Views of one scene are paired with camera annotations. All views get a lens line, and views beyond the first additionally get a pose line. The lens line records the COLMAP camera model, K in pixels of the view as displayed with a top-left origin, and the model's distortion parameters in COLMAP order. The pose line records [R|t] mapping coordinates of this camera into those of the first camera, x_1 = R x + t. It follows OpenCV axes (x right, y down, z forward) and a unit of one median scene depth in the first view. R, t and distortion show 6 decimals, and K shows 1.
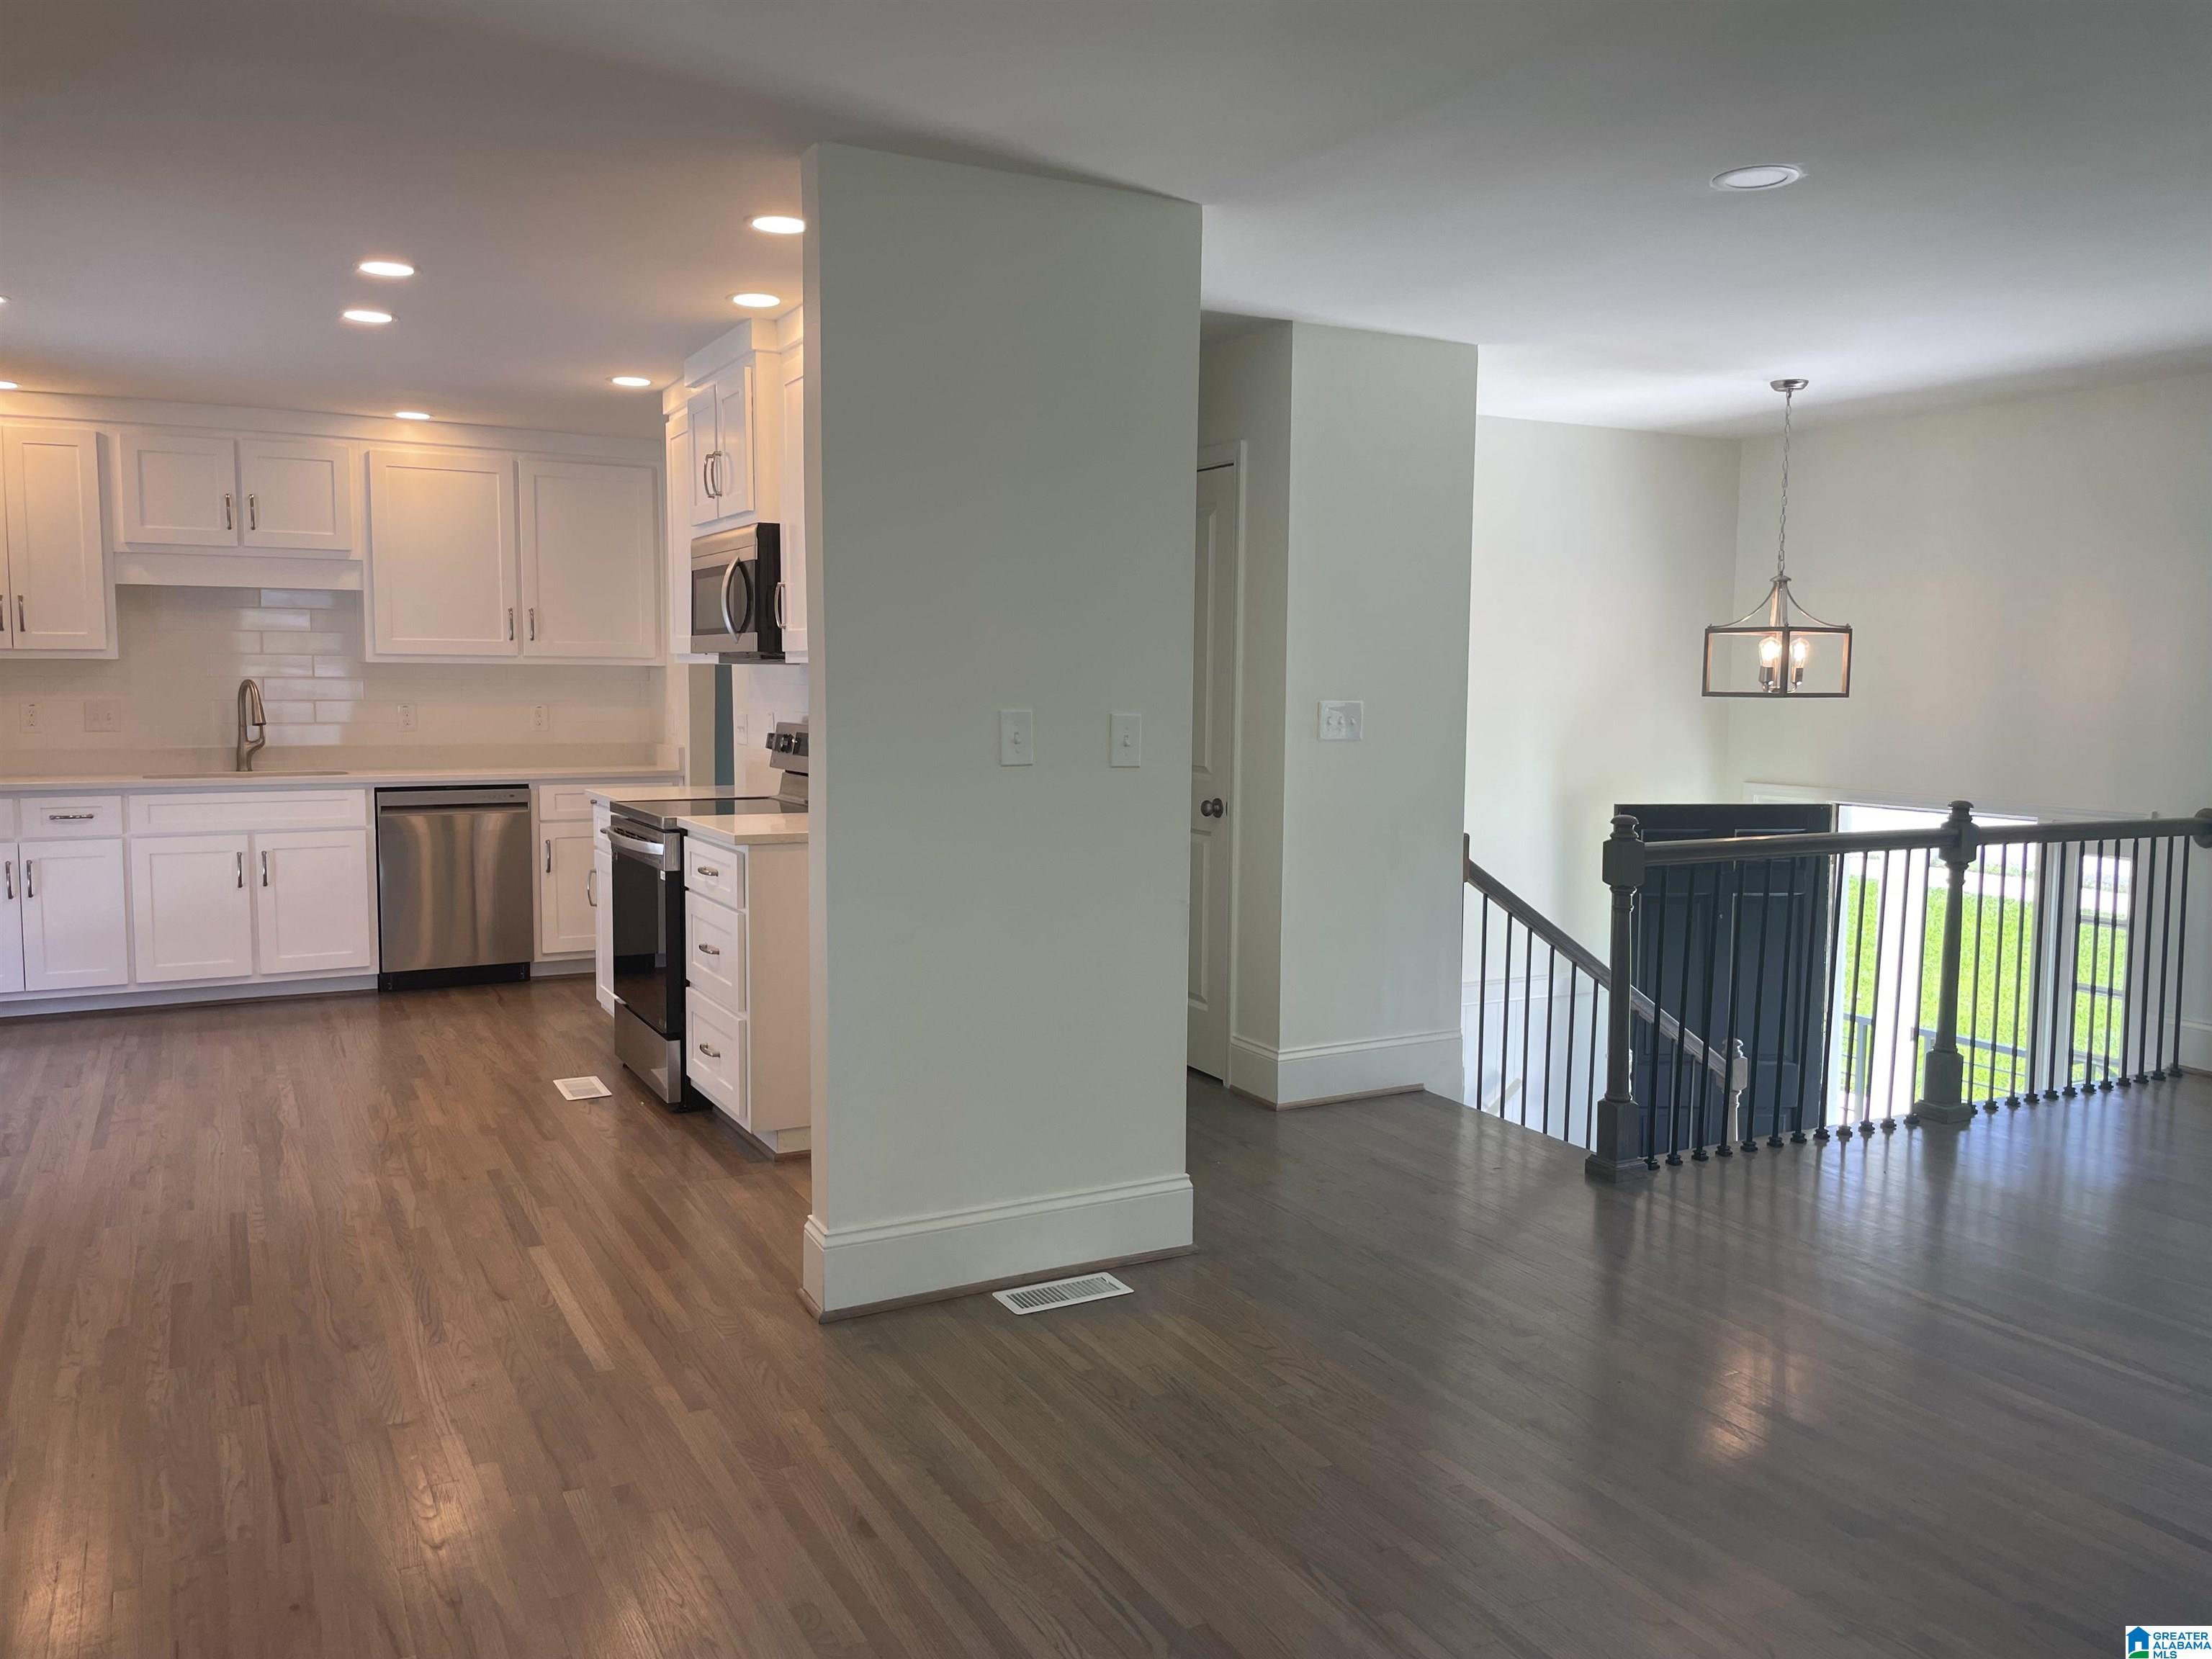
lens RADIAL K [[1689.4, 0, 1119.2], [0, 1689.4, 813.9], [0, 0, 1]] dist [0.050339, -0.044020]
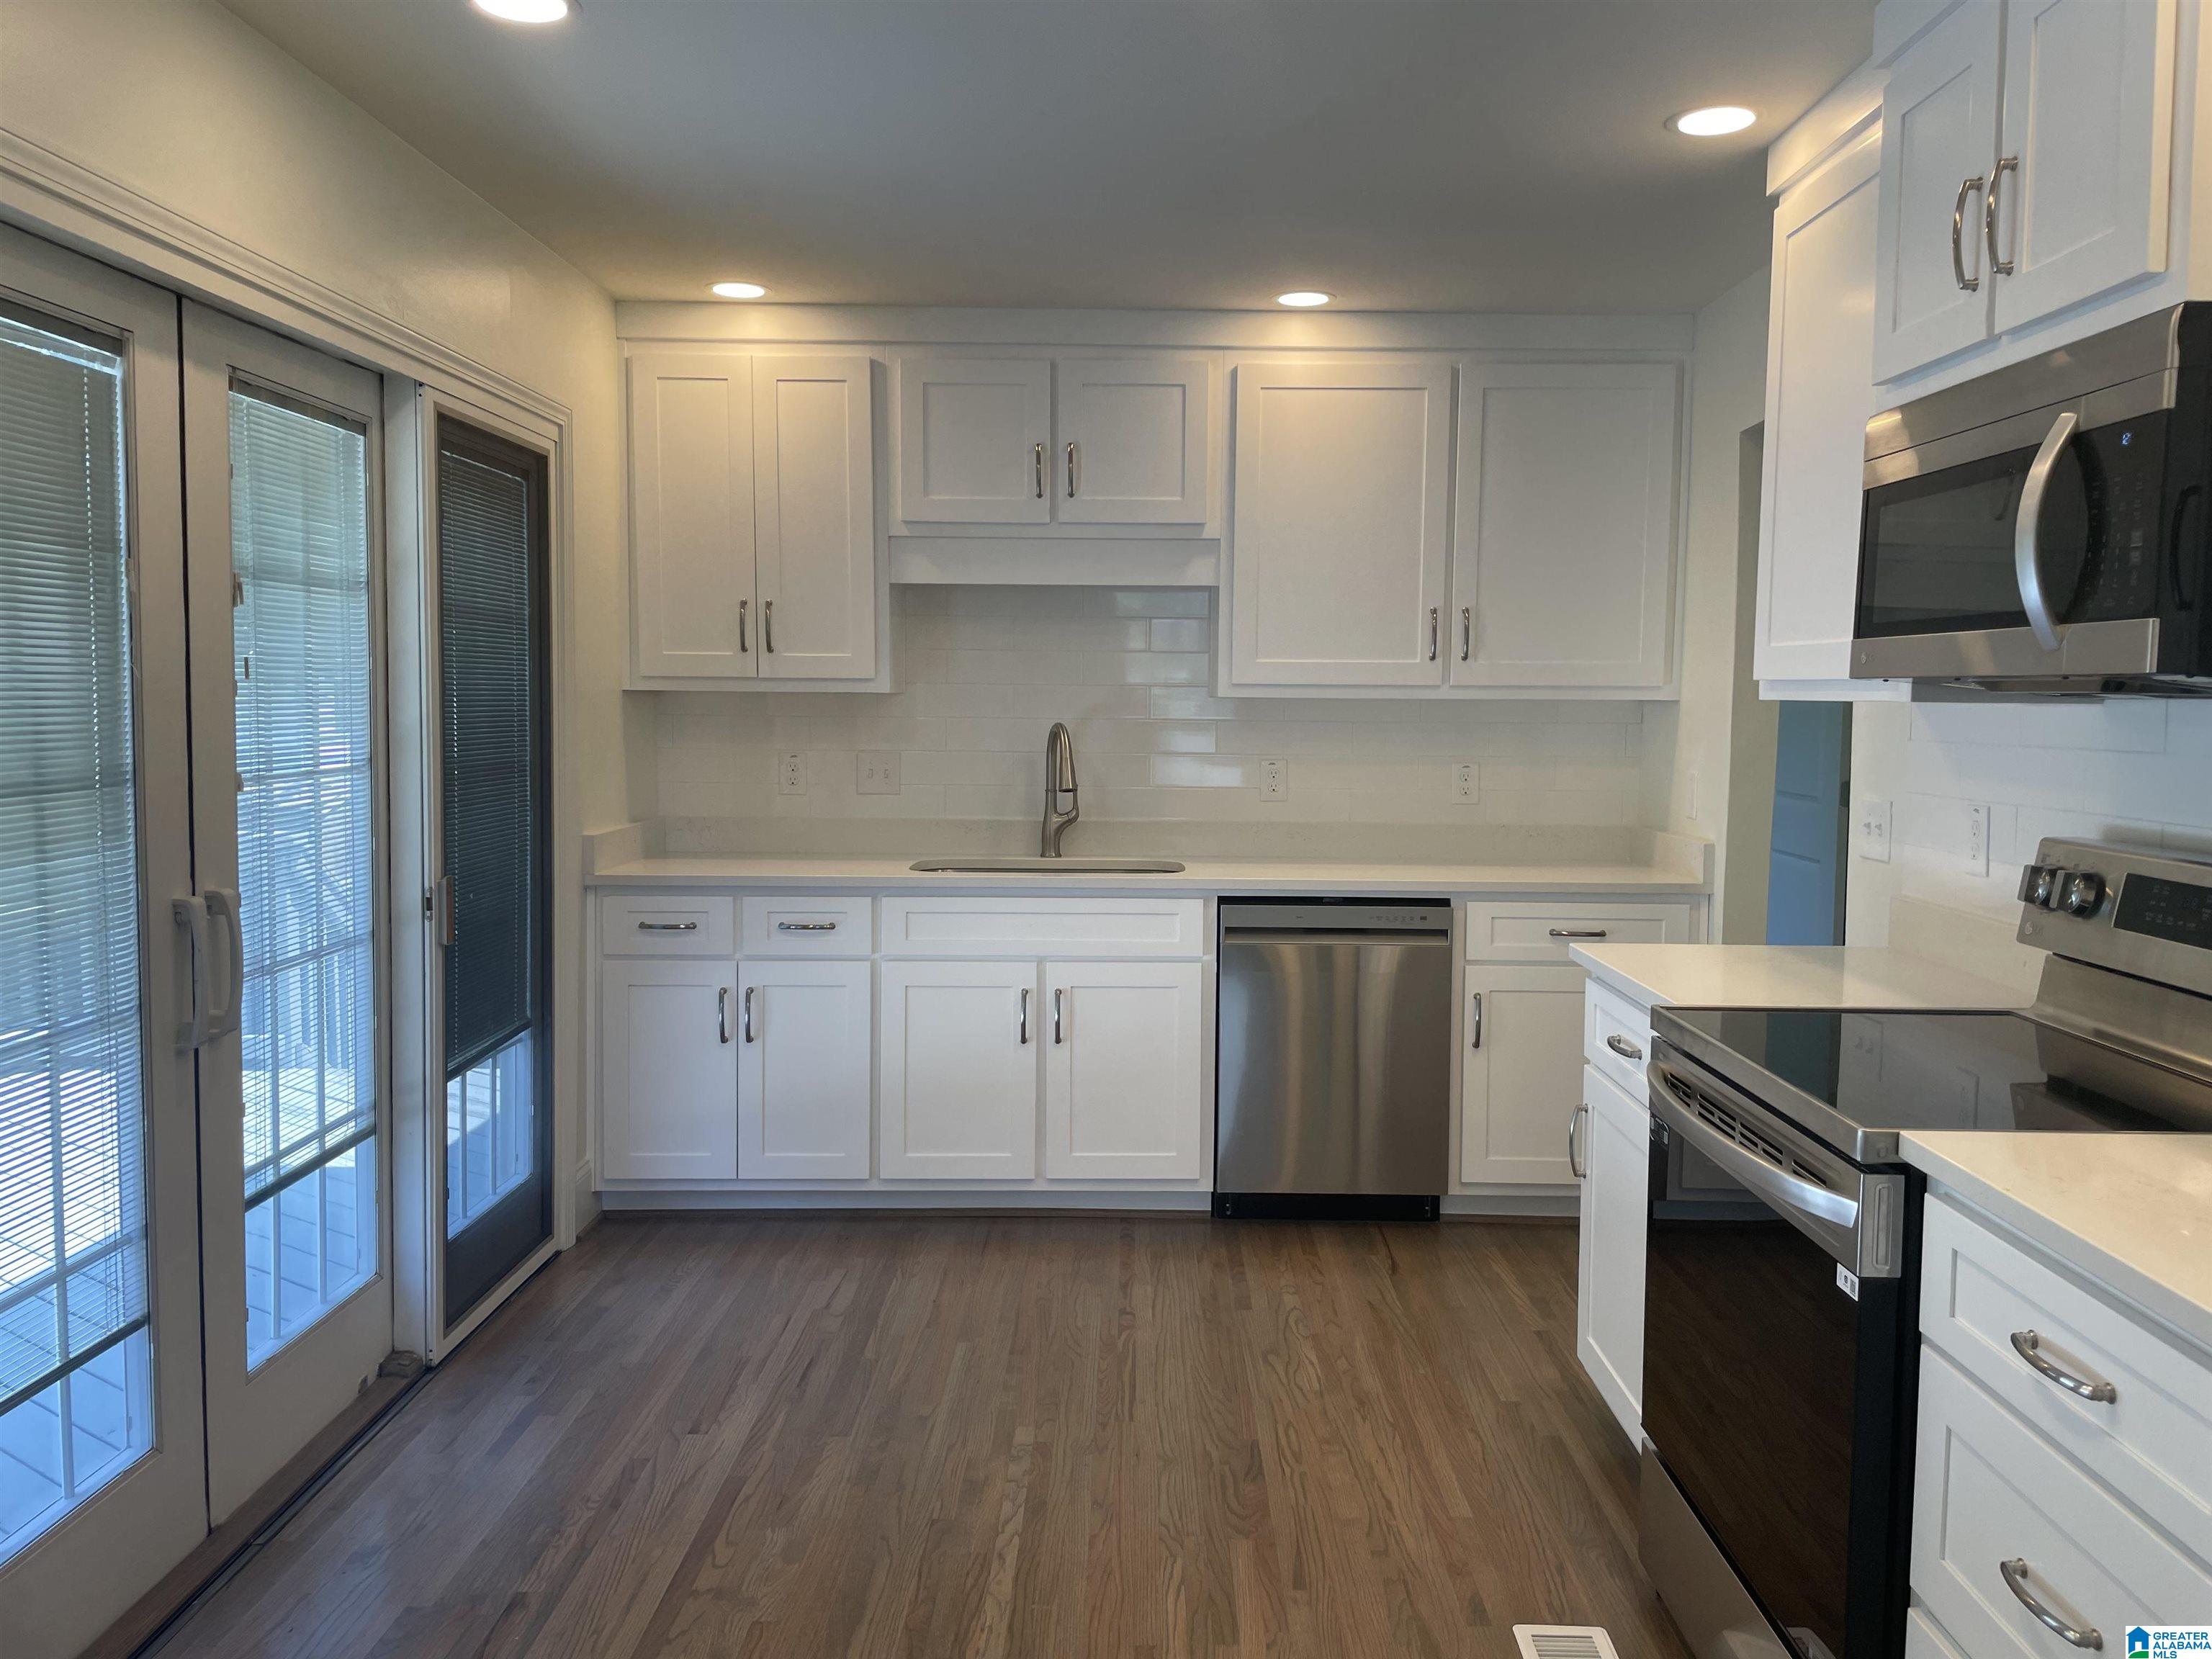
lens RADIAL K [[1689.4, 0, 1114.1], [0, 1689.4, 820.7], [0, 0, 1]] dist [0.050339, -0.044020]
pose [[0.874247, 0.038290, -0.483970, -0.172351], [-0.044278, 0.999019, -0.000945, -0.041580], [0.483459, 0.022255, 0.875084, 0.441096]]
